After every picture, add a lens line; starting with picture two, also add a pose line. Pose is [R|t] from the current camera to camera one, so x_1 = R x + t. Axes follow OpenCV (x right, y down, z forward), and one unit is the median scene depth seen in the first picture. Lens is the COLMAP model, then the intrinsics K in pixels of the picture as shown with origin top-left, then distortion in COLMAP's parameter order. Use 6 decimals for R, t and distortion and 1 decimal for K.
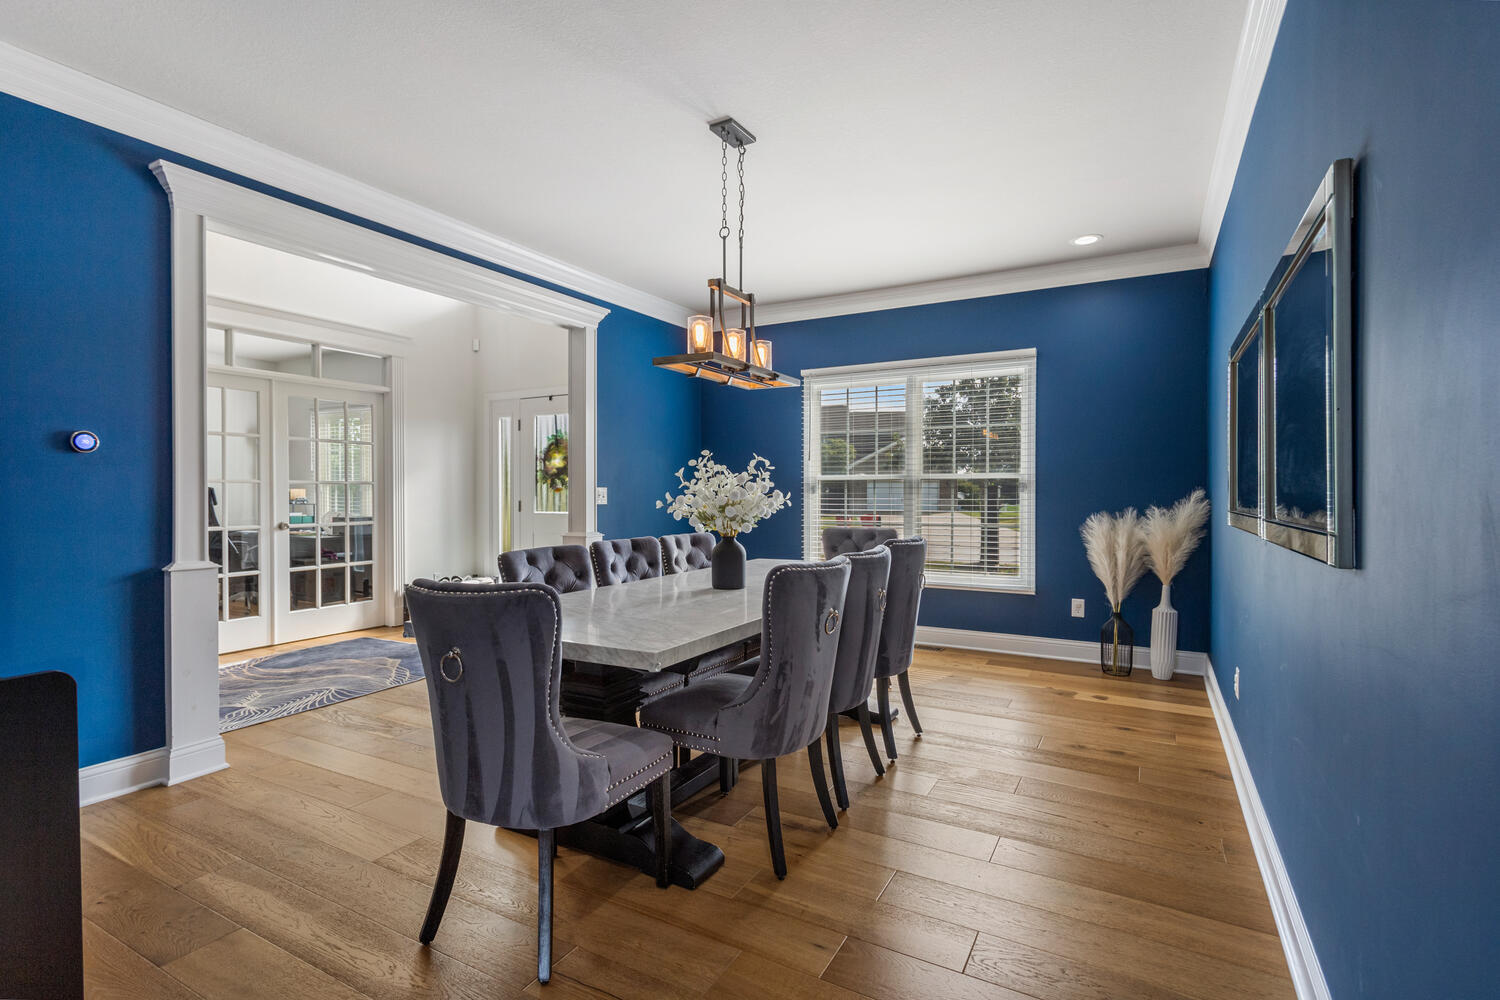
lens RADIAL K [[705.8, 0, 741.8], [0, 705.8, 493.8], [0, 0, 1]] dist [0.012722, -0.000980]
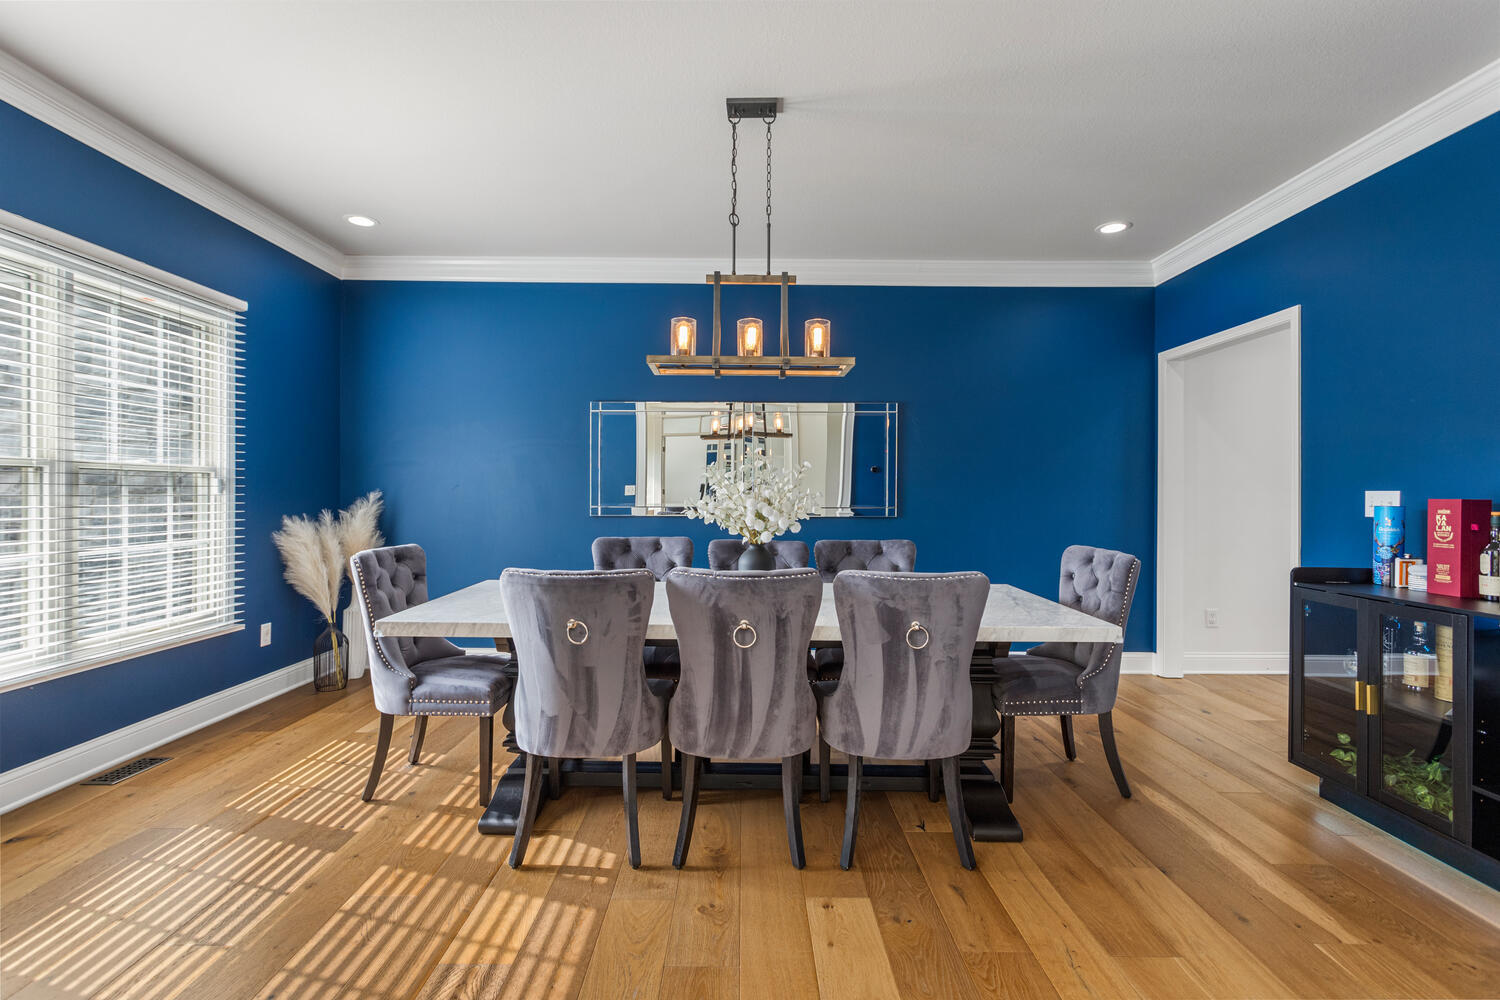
lens RADIAL K [[705.8, 0, 742.0], [0, 705.8, 497.2], [0, 0, 1]] dist [0.012722, -0.000980]
pose [[-0.489480, -0.006136, 0.871993, -0.517386], [0.000017, 0.999975, 0.007046, -0.003802], [-0.872015, 0.003464, -0.489468, 0.933208]]
